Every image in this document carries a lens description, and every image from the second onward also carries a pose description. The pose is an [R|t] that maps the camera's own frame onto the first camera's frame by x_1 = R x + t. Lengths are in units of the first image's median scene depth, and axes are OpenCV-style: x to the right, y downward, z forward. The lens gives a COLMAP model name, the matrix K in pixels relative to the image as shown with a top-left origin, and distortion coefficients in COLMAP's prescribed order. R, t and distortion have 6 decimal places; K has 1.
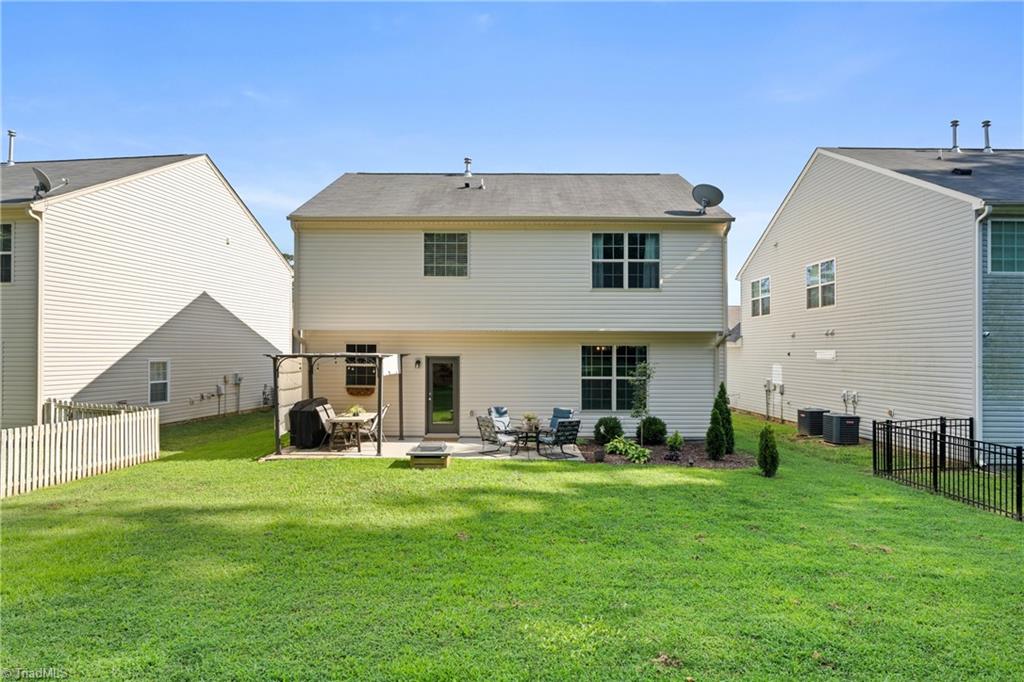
lens RADIAL K [[605.1, 0, 512.0], [0, 605.1, 341.0], [0, 0, 1]] dist [-0.000351, 0.000144]
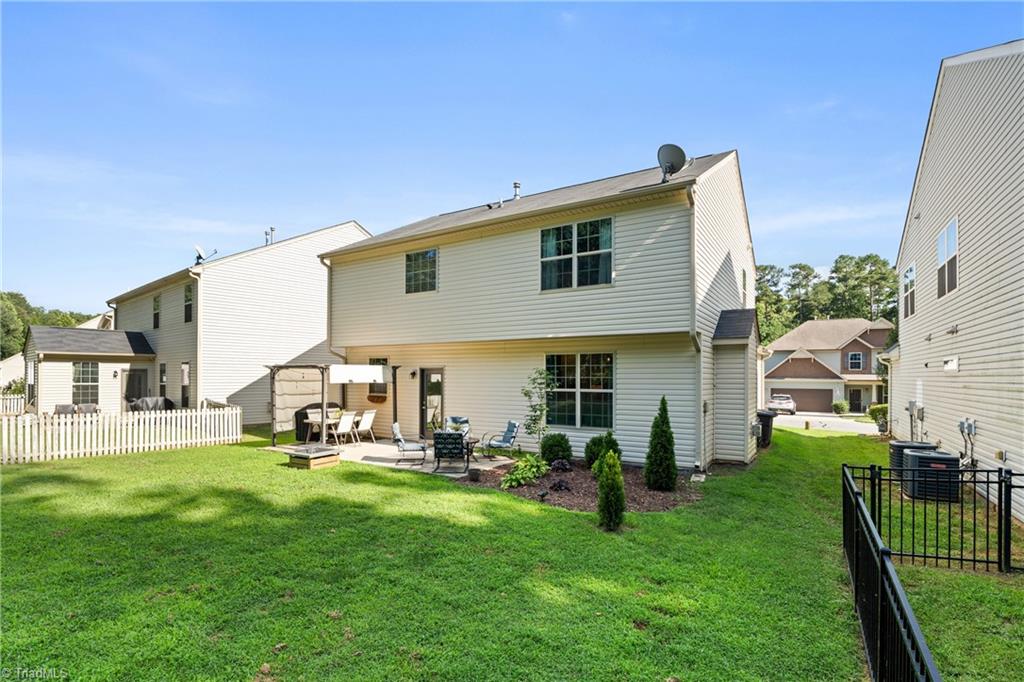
lens RADIAL K [[485.7, 0, 515.8], [0, 485.7, 375.3], [0, 0, 1]] dist [-0.002137, -0.000268]
pose [[0.851593, -0.002615, -0.524197, 0.480919], [0.010666, 0.999867, 0.012339, 0.030023], [0.524095, -0.016098, 0.851508, 0.356578]]
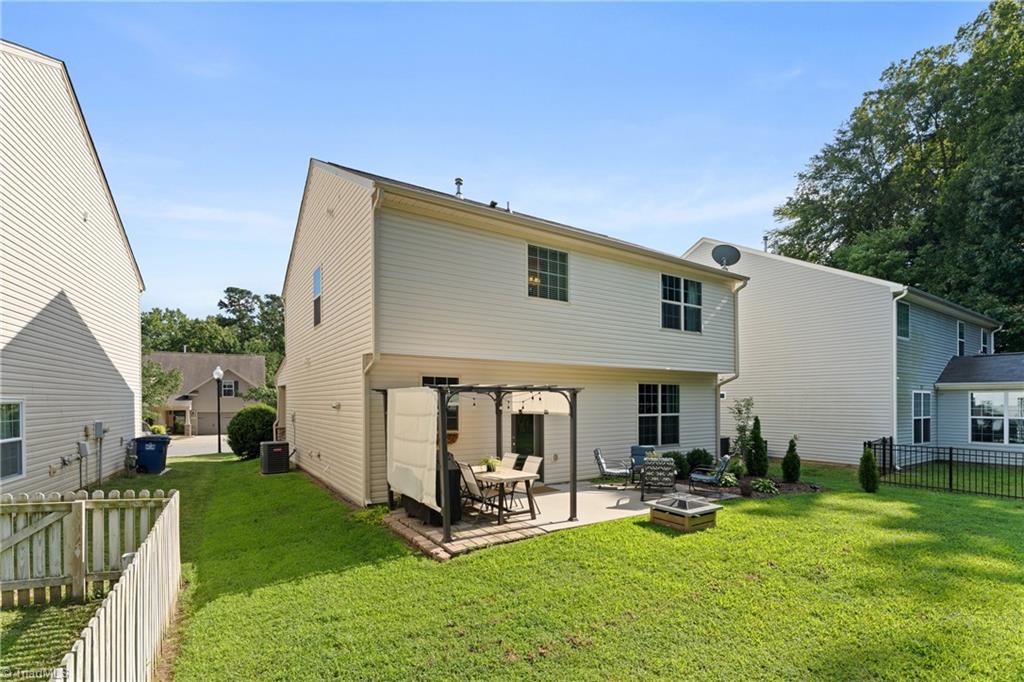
lens RADIAL K [[469.4, 0, 508.3], [0, 469.4, 400.5], [0, 0, 1]] dist [0.000928, 0.000308]
pose [[0.837045, -0.002182, 0.547130, -0.520469], [-0.007967, 0.999837, 0.016177, 0.025497], [-0.547076, -0.017900, 0.836891, 0.471950]]
